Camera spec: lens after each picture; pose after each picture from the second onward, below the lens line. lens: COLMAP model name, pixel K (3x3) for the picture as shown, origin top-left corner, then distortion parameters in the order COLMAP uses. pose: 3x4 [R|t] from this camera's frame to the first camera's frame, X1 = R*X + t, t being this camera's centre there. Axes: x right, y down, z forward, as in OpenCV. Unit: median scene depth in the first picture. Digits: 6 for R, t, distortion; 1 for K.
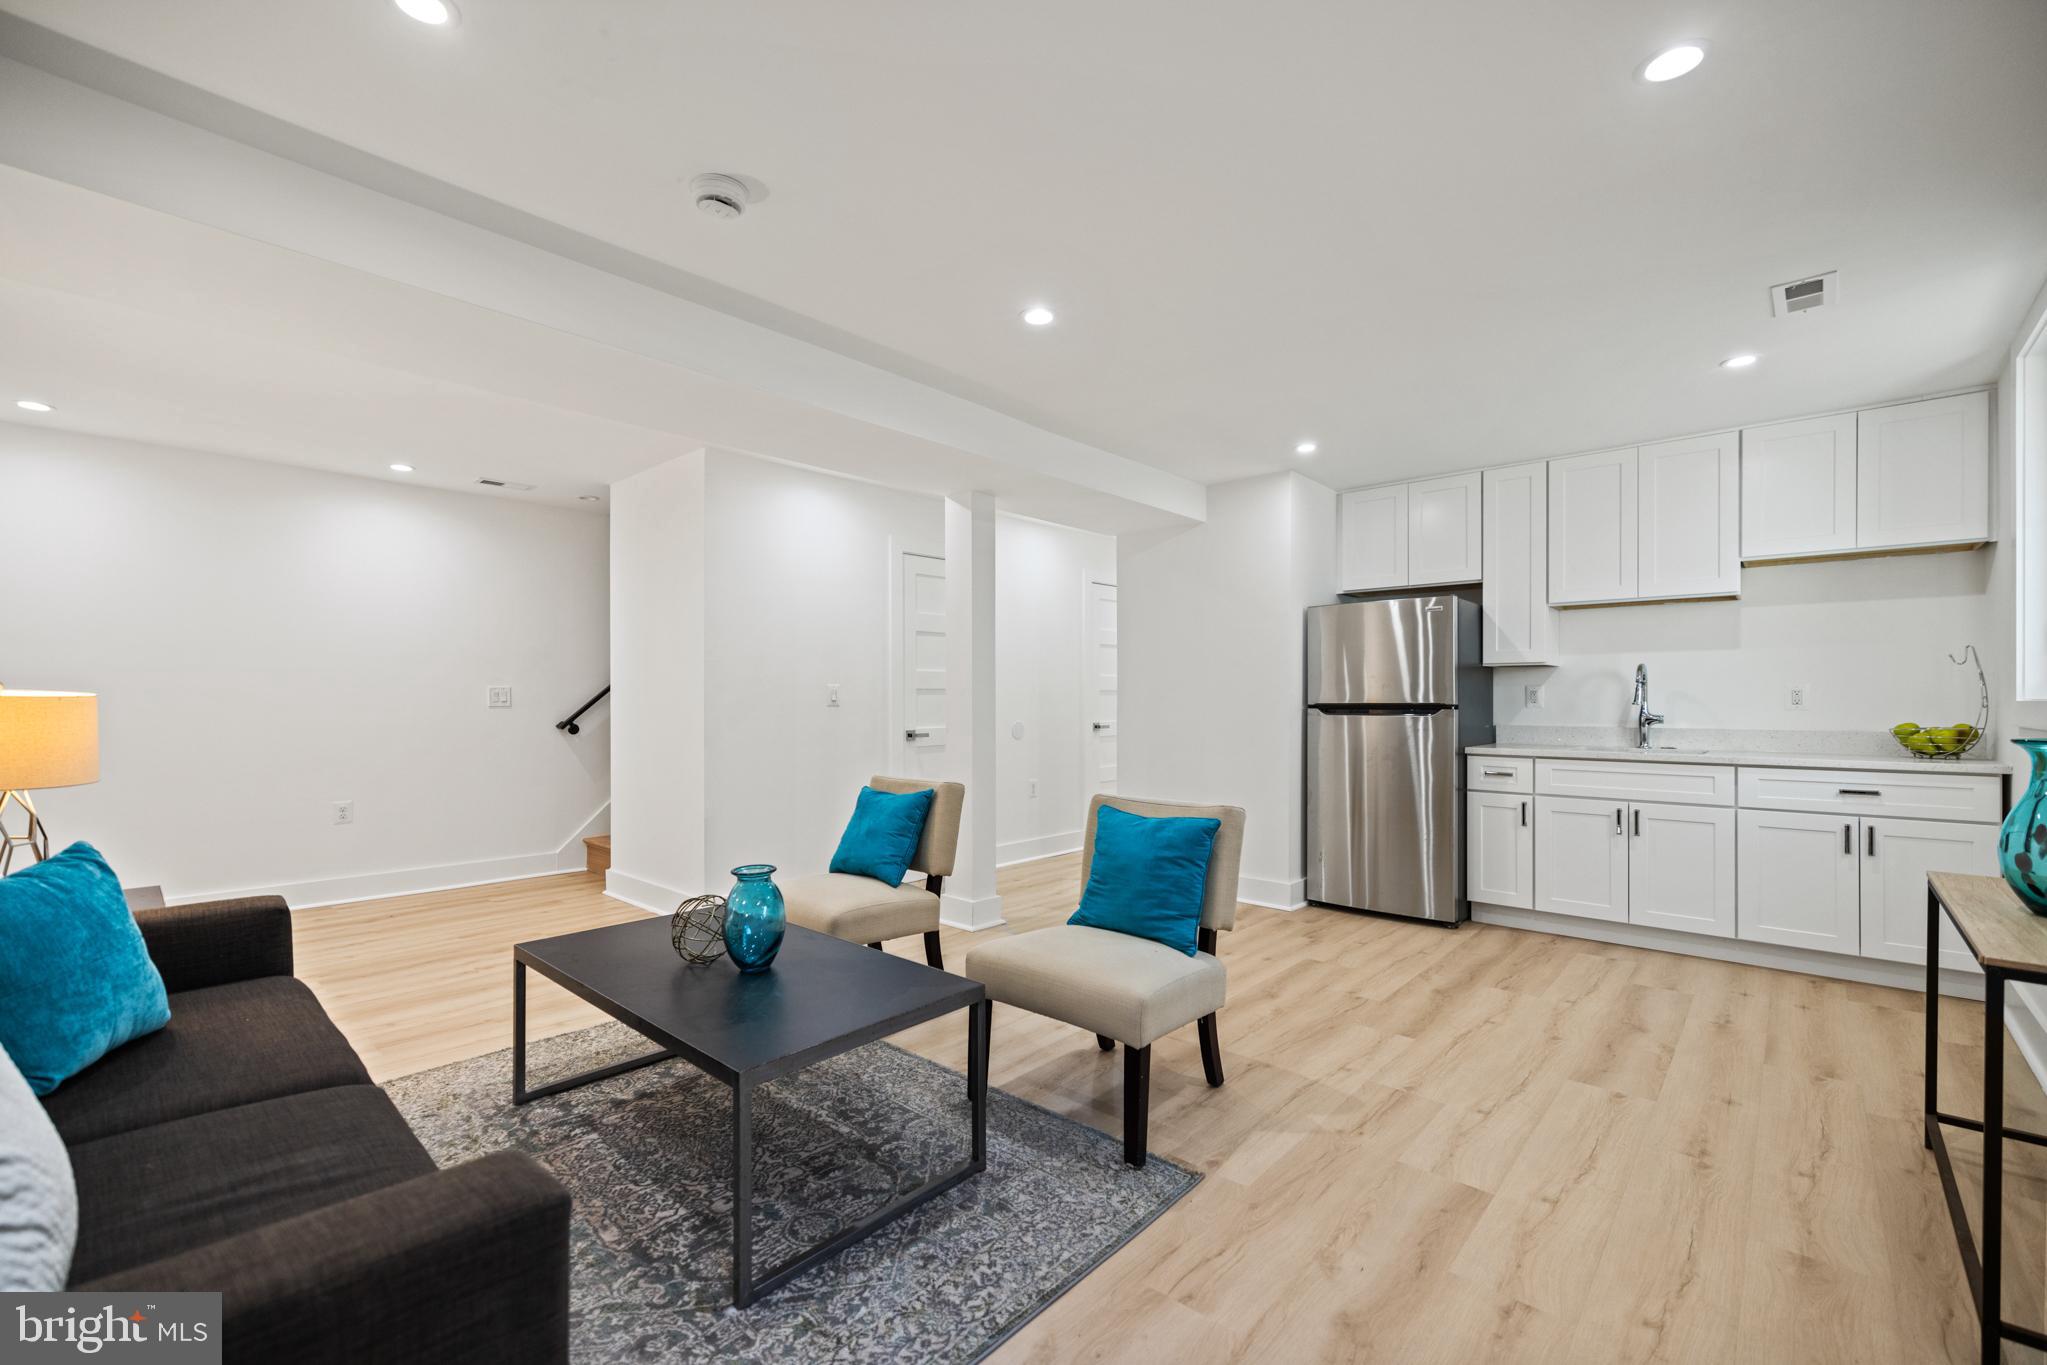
lens RADIAL K [[867.9, 0, 1004.2], [0, 867.9, 696.2], [0, 0, 1]] dist [0.000663, 0.000090]
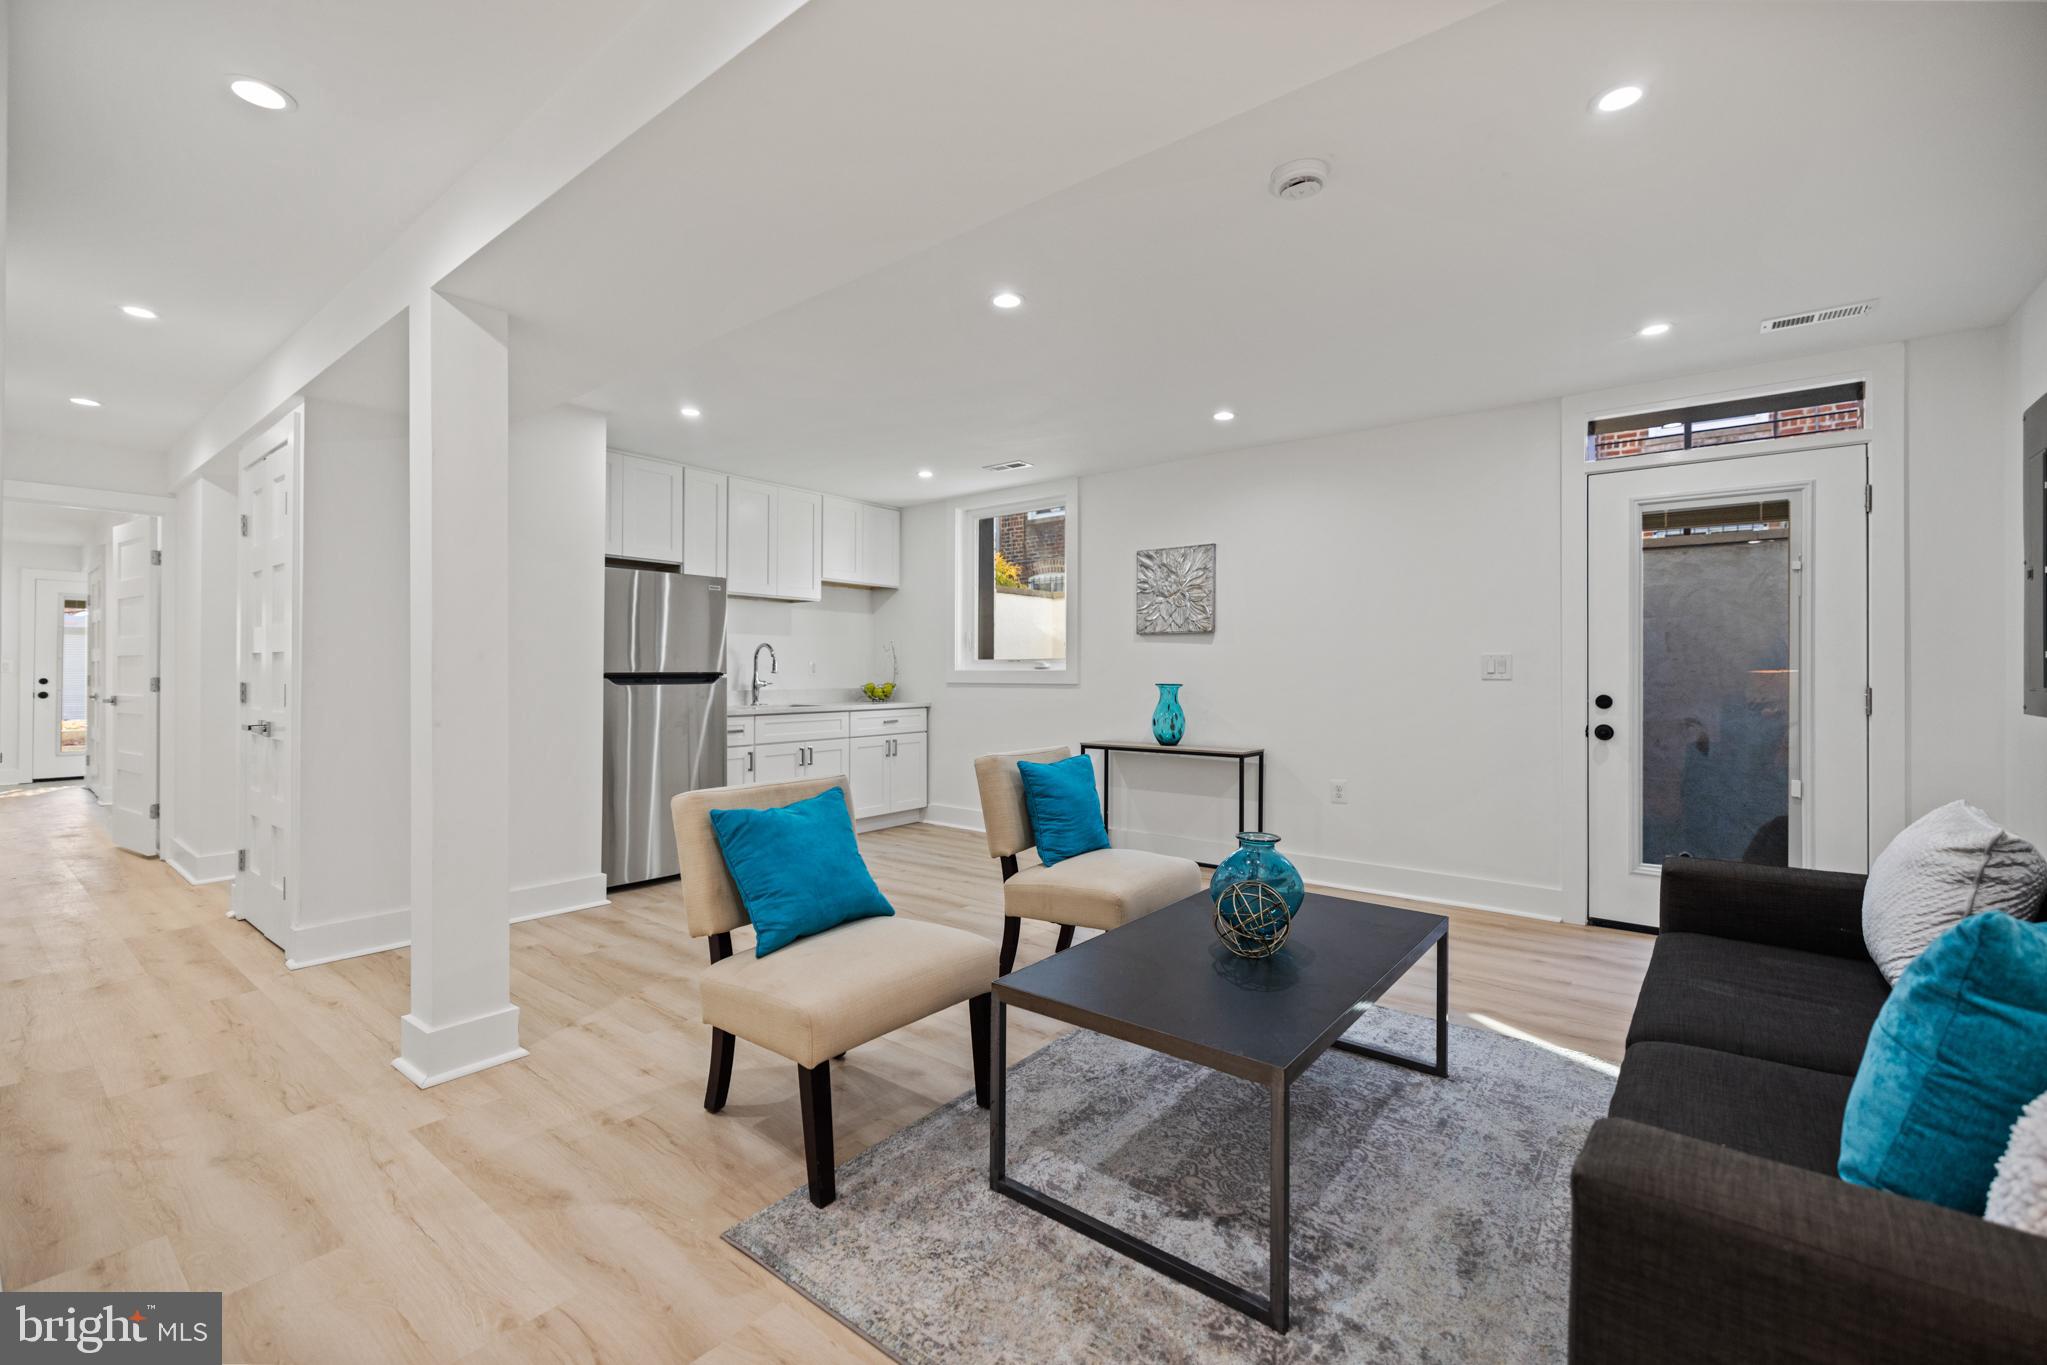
lens RADIAL K [[859.2, 0, 1027.2], [0, 859.2, 672.9], [0, 0, 1]] dist [0.001287, 0.000178]
pose [[-0.073032, -0.000895, 0.997329, -1.034122], [-0.004927, 0.999988, 0.000537, 0.009876], [-0.997317, -0.004875, -0.073036, 1.099358]]
